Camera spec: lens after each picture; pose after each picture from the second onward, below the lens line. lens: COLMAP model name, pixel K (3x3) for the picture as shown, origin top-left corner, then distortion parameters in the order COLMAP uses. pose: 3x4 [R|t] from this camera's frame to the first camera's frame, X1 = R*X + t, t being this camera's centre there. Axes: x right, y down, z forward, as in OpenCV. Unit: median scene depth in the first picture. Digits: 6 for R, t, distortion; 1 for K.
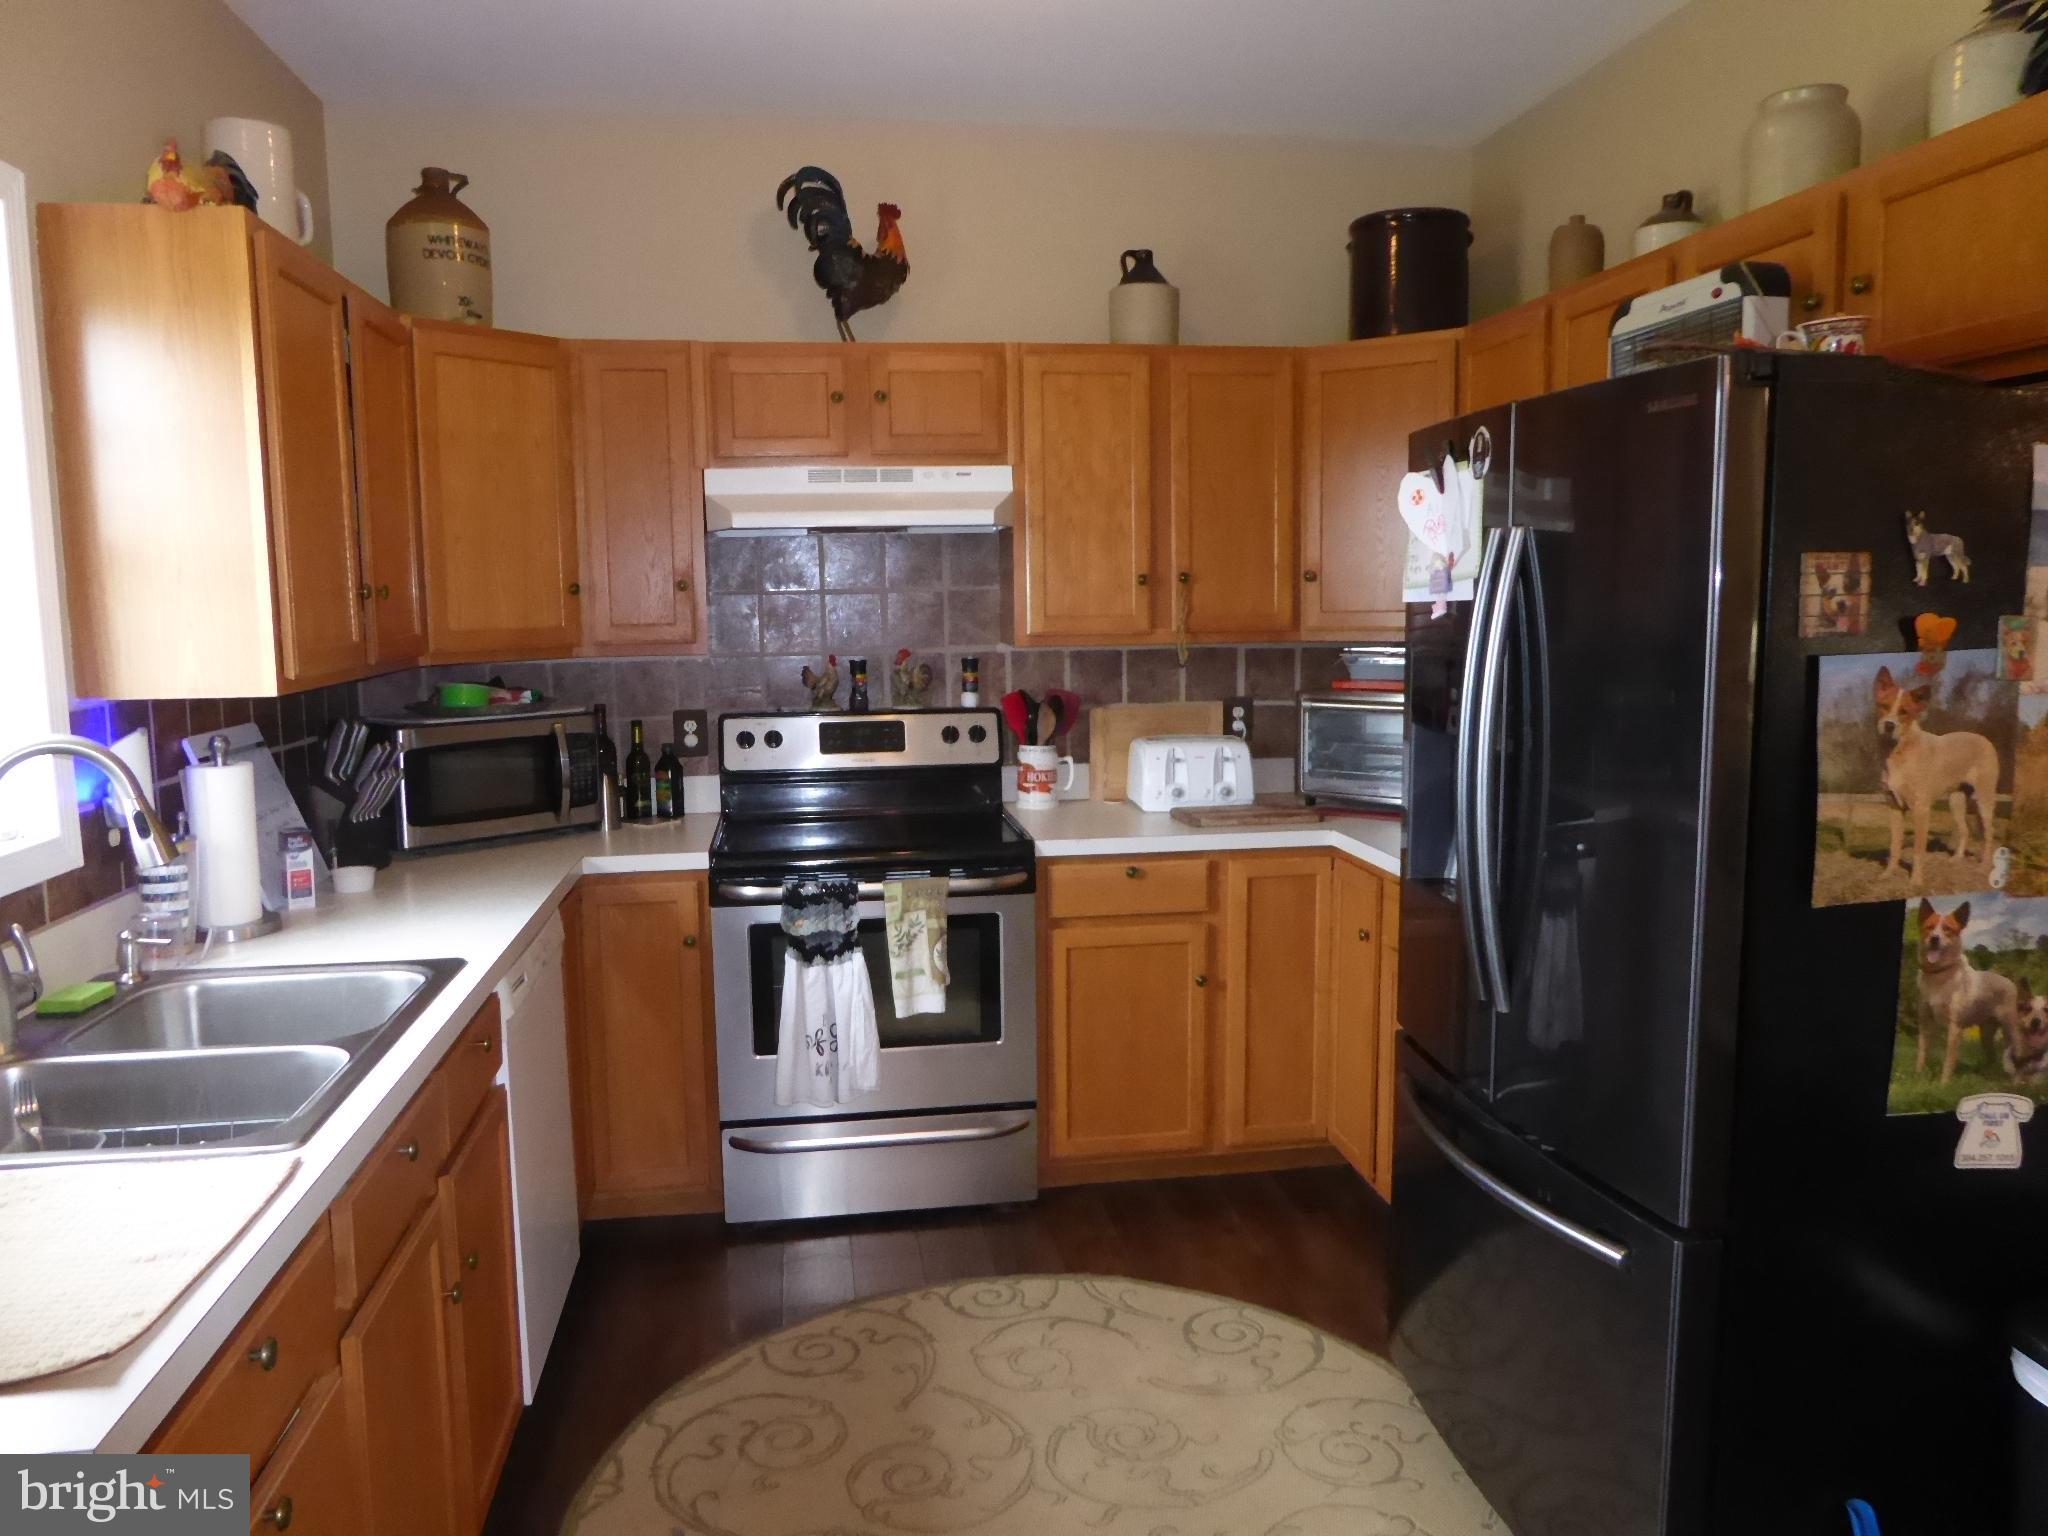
lens RADIAL K [[1436.2, 0, 1009.2], [0, 1436.2, 764.1], [0, 0, 1]] dist [-0.019378, -0.010096]
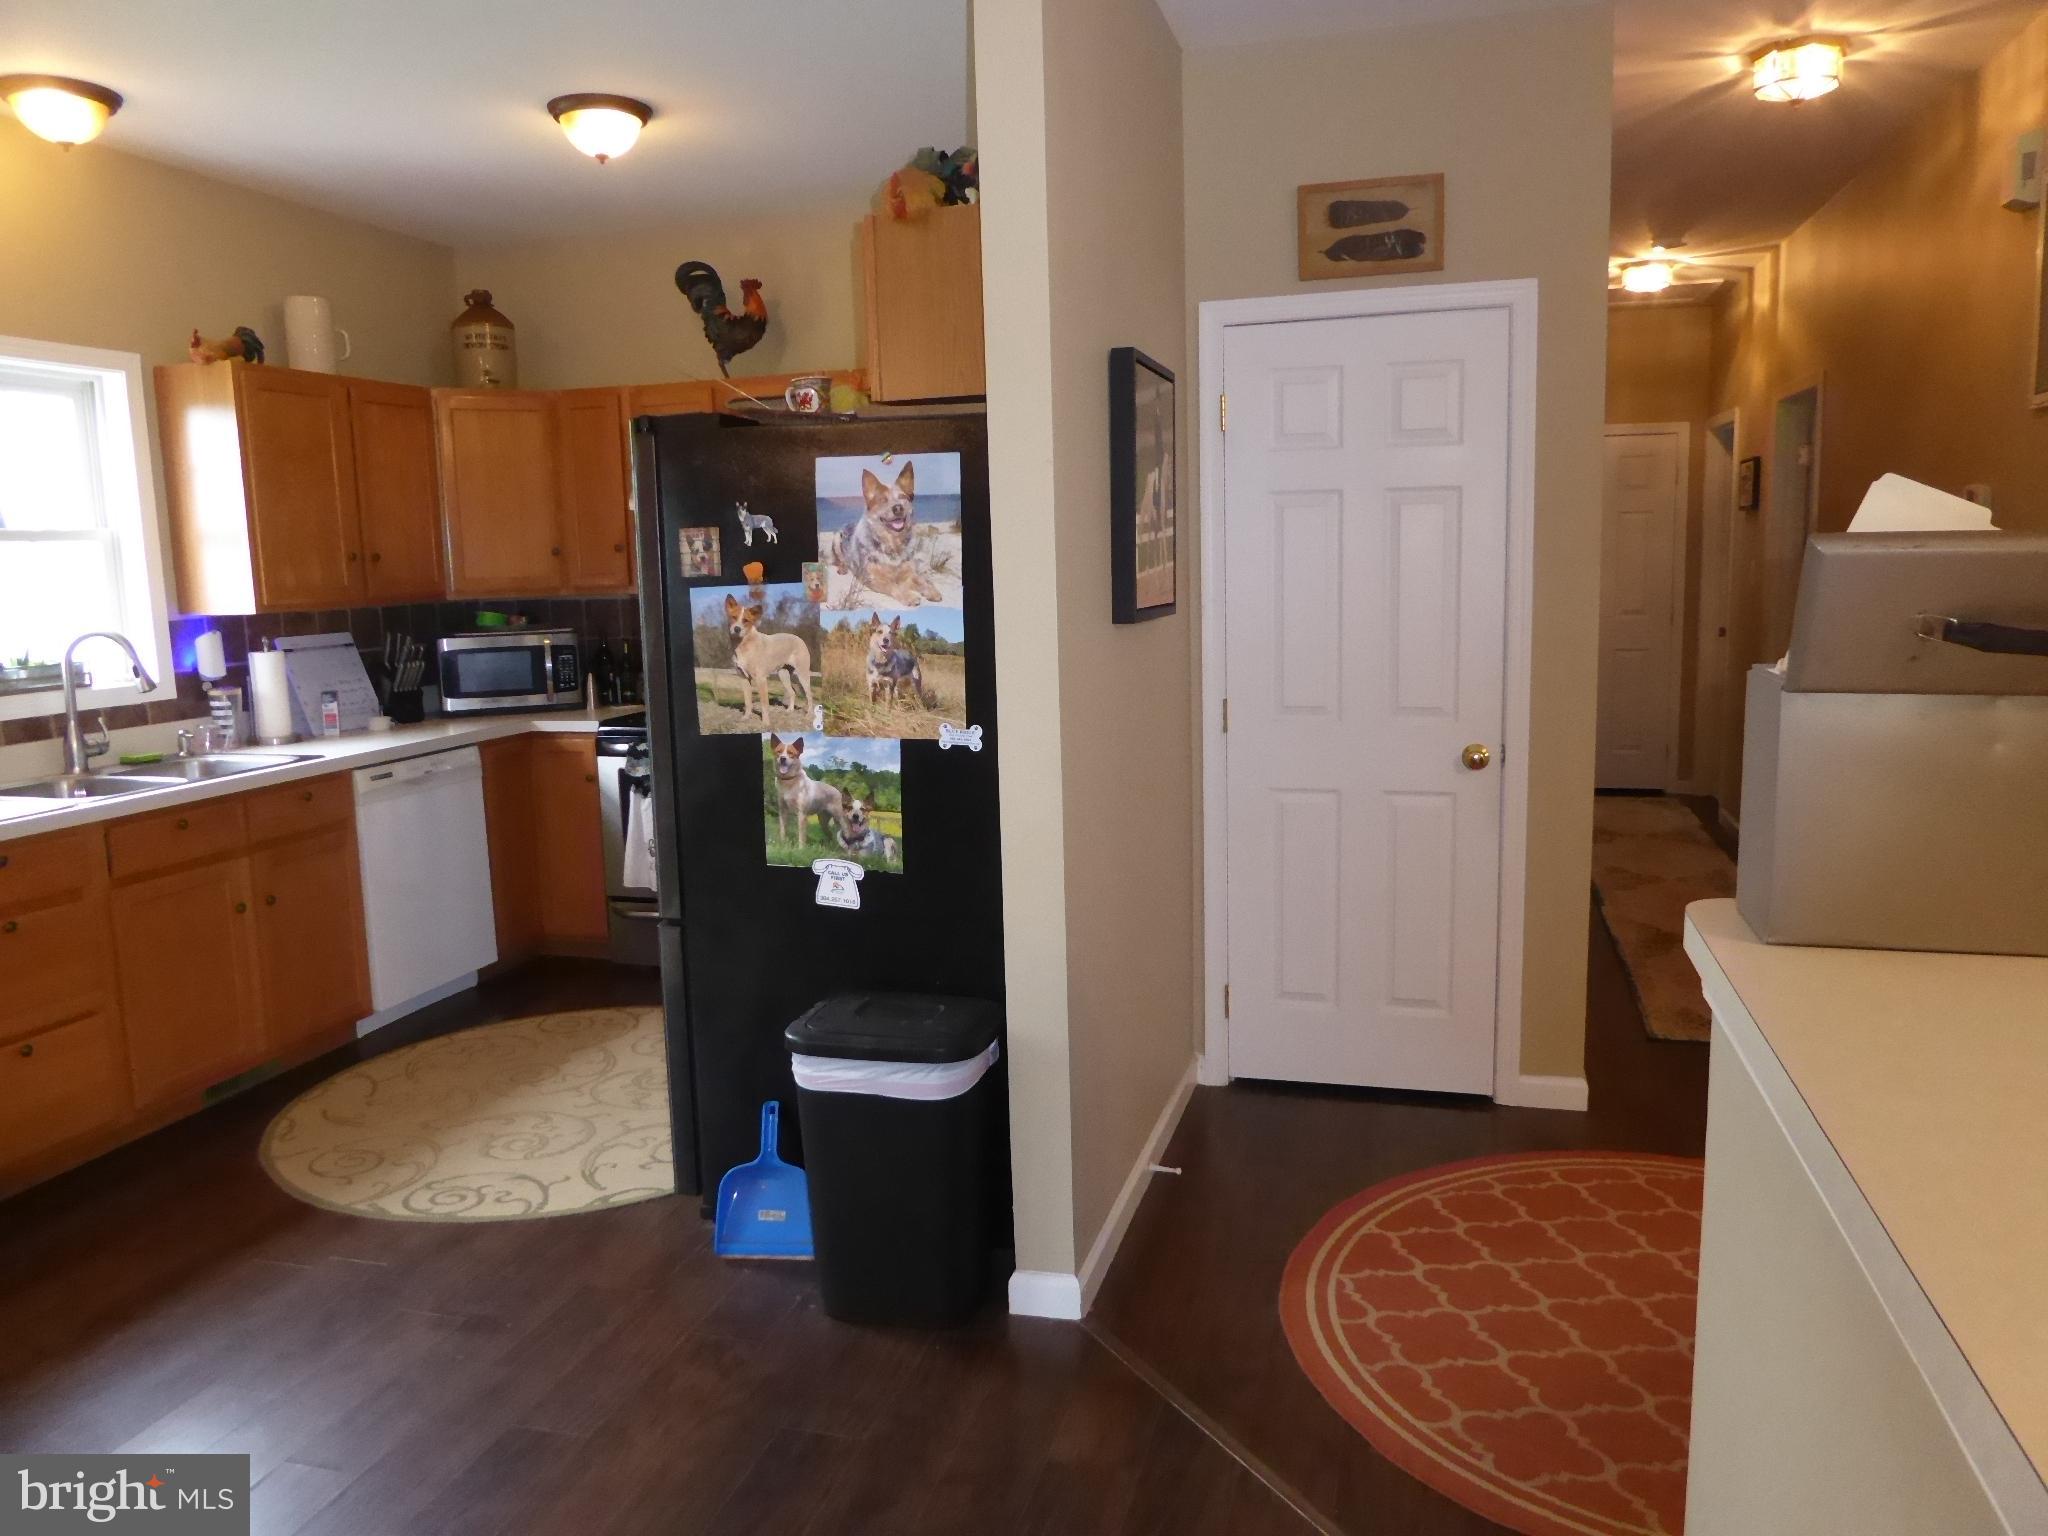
lens RADIAL K [[1436.2, 0, 1028.7], [0, 1436.2, 759.1], [0, 0, 1]] dist [-0.019378, -0.010096]
pose [[0.906909, 0.046076, -0.418799, 1.611673], [-0.032374, 0.998684, 0.039769, 0.047332], [0.420080, -0.022508, 0.907208, -0.398762]]
